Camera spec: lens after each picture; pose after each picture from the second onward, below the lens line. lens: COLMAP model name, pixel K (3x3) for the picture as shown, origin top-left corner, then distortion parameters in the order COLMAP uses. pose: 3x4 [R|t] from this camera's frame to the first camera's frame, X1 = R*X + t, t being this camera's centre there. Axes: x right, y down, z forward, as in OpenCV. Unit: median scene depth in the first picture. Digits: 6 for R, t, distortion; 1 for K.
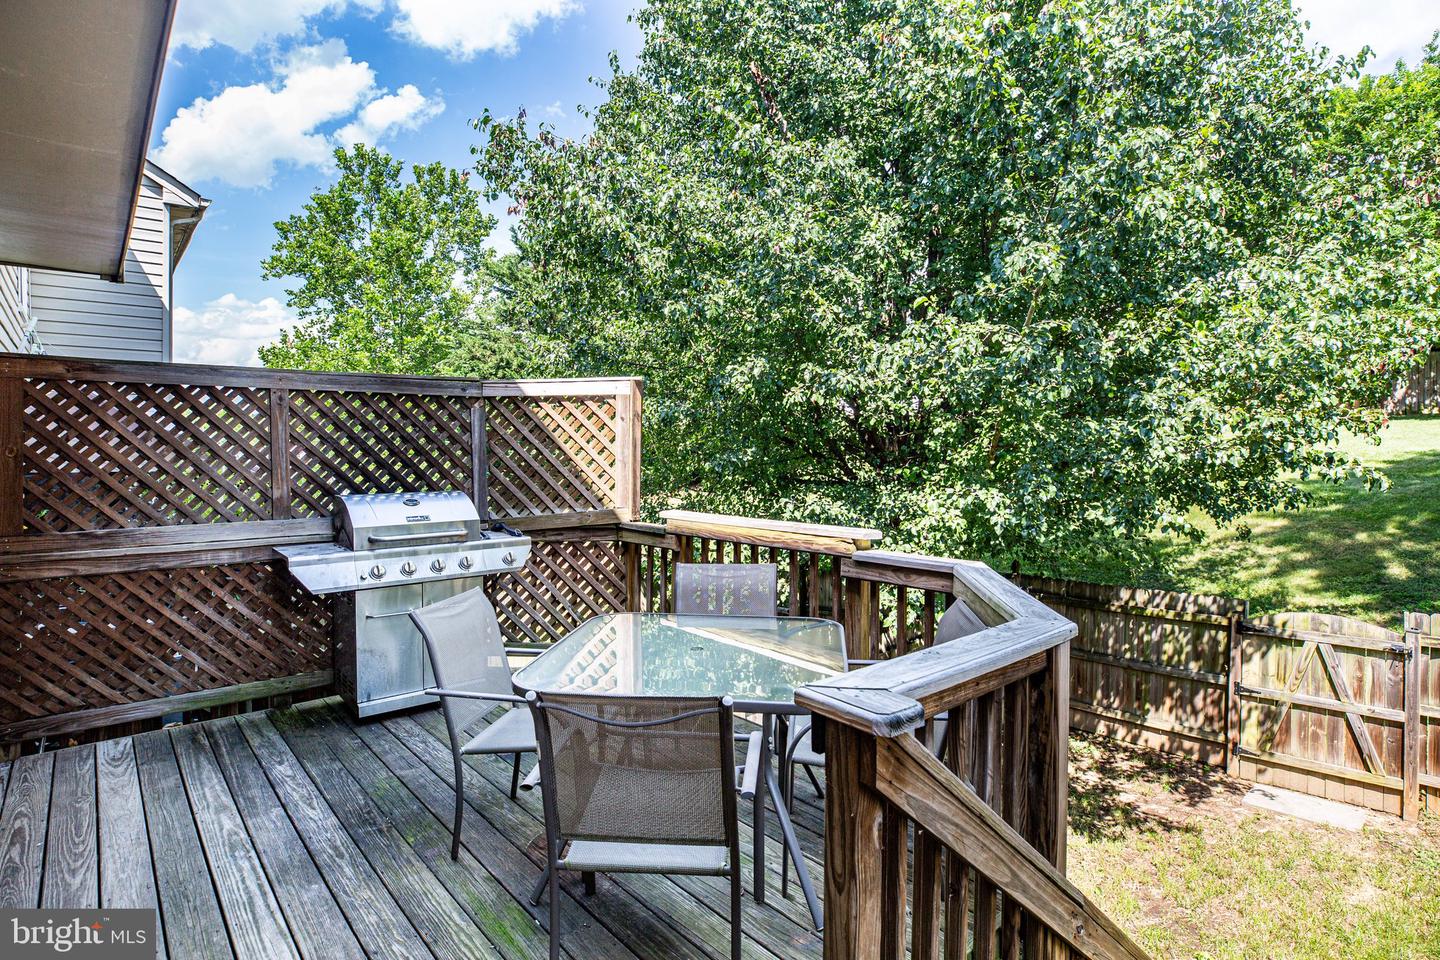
lens RADIAL K [[715.0, 0, 760.2], [0, 715.0, 483.5], [0, 0, 1]] dist [-0.004166, 0.002828]
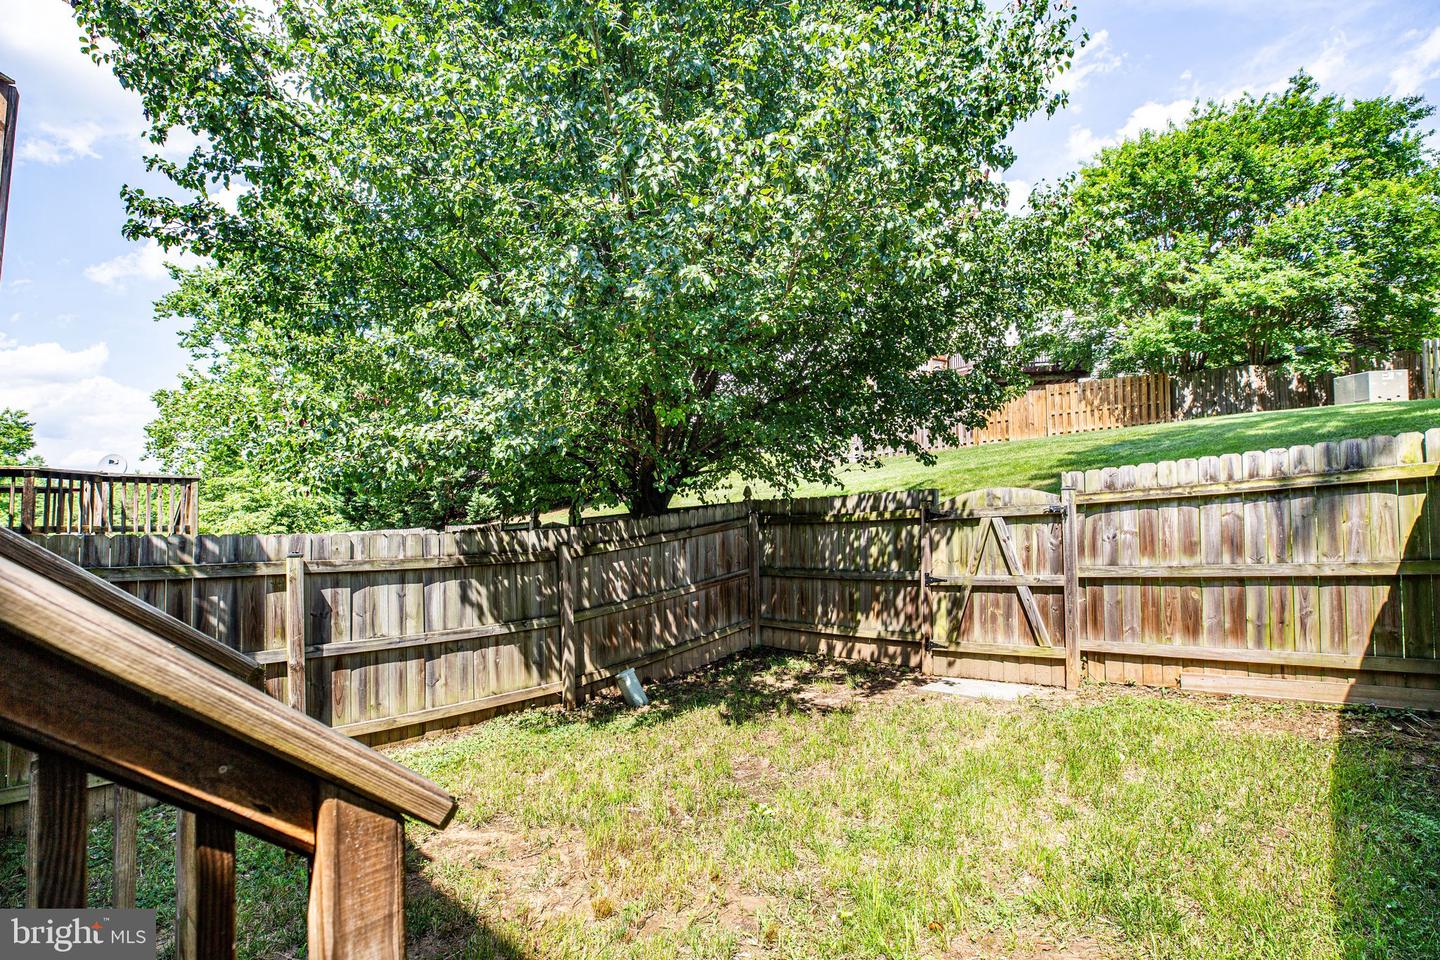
lens RADIAL K [[644.9, 0, 765.3], [0, 644.9, 509.4], [0, 0, 1]] dist [0.008451, -0.001144]
pose [[0.994778, -0.011261, 0.101441, 0.354050], [0.016567, 0.998529, -0.051624, 0.226611], [-0.100710, 0.053035, 0.993501, 0.154950]]
